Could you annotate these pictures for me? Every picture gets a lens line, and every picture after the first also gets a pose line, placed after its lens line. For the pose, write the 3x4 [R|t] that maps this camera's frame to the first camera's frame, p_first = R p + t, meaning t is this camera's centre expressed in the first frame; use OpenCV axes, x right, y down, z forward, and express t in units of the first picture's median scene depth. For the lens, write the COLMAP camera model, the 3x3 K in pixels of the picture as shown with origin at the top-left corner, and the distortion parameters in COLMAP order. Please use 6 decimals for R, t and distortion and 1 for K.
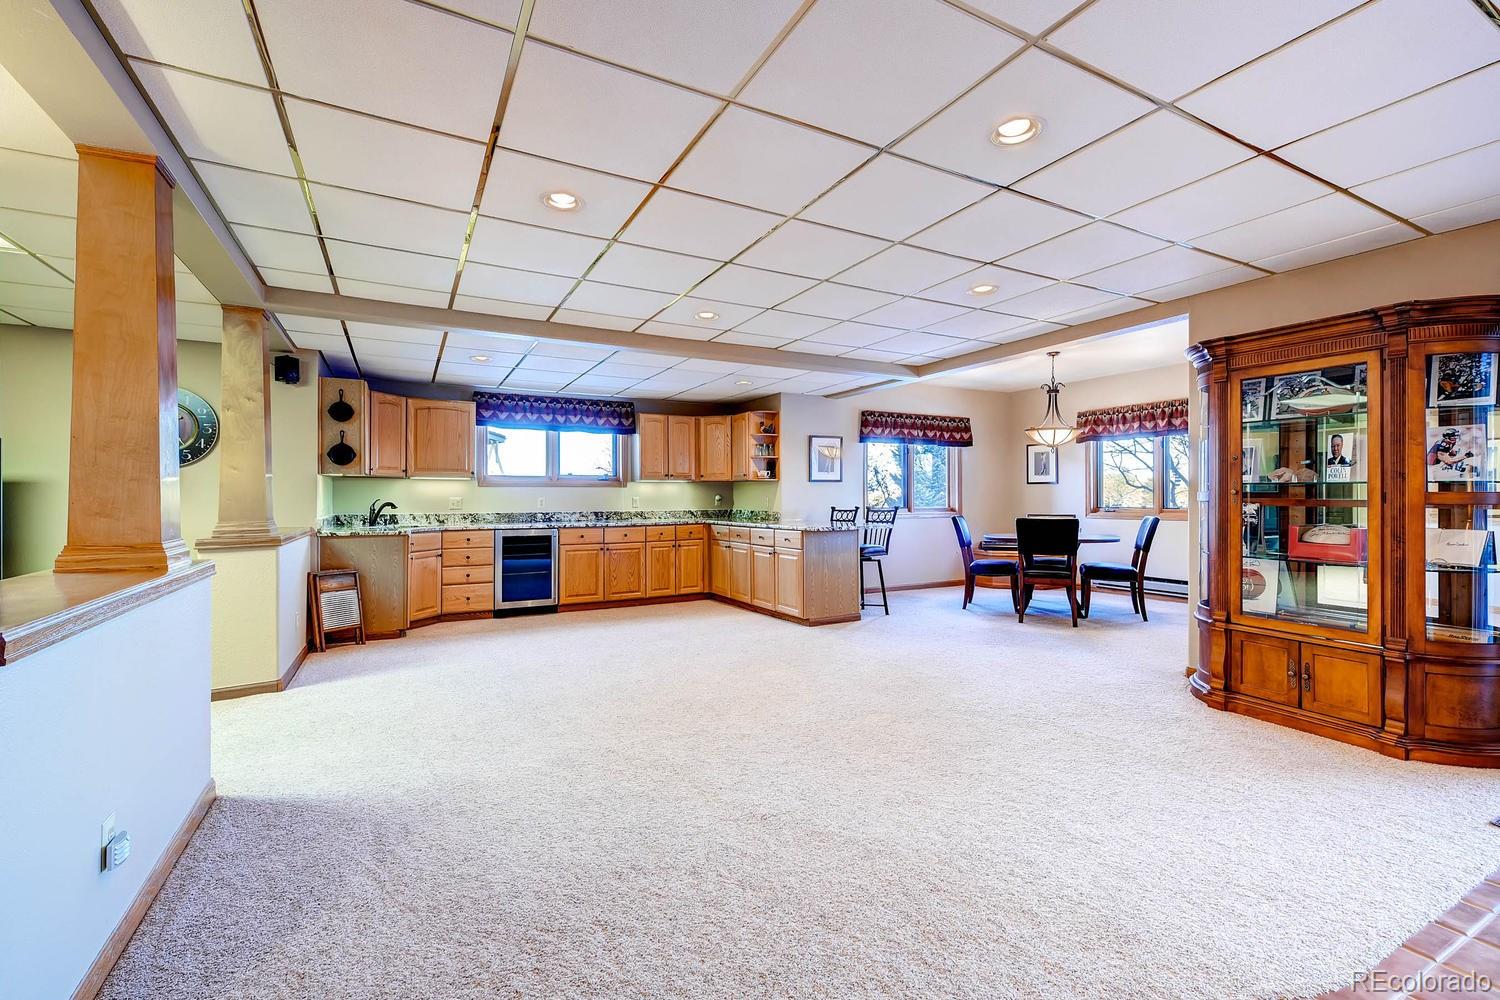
lens RADIAL K [[643.9, 0, 739.7], [0, 643.9, 488.8], [0, 0, 1]] dist [-0.000843, -0.001770]
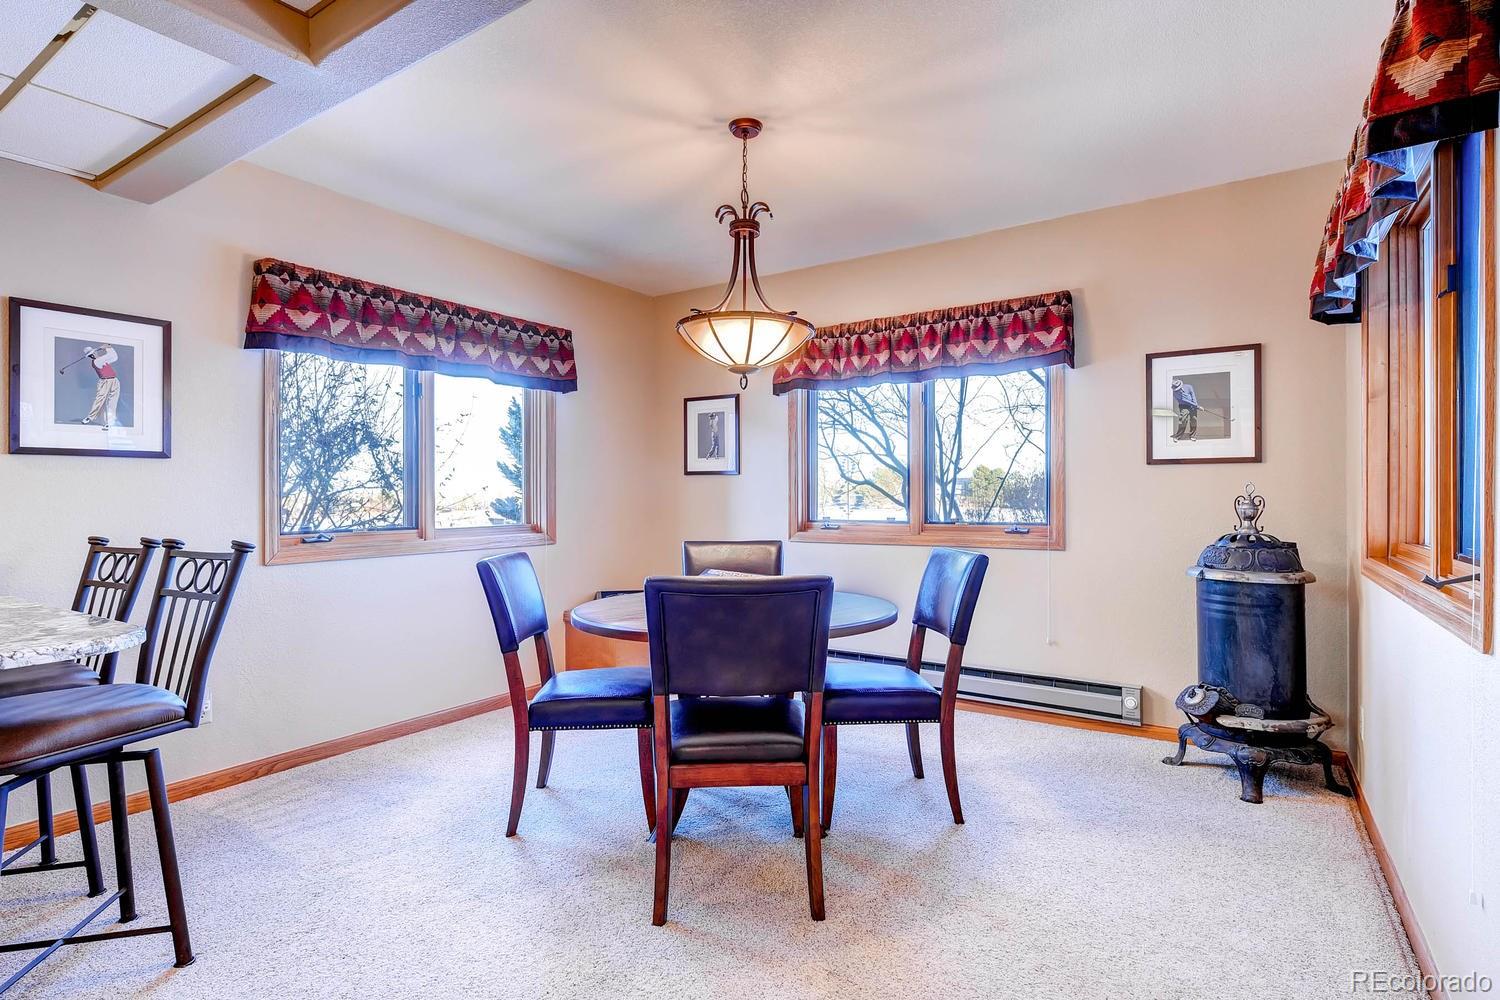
lens RADIAL K [[731.6, 0, 747.0], [0, 731.6, 491.5], [0, 0, 1]] dist [-0.000822, 0.000157]
pose [[0.877584, 0.000494, 0.479422, 0.255177], [-0.003687, 0.999977, 0.005720, 0.003005], [-0.479408, -0.006788, 0.877566, 0.562997]]
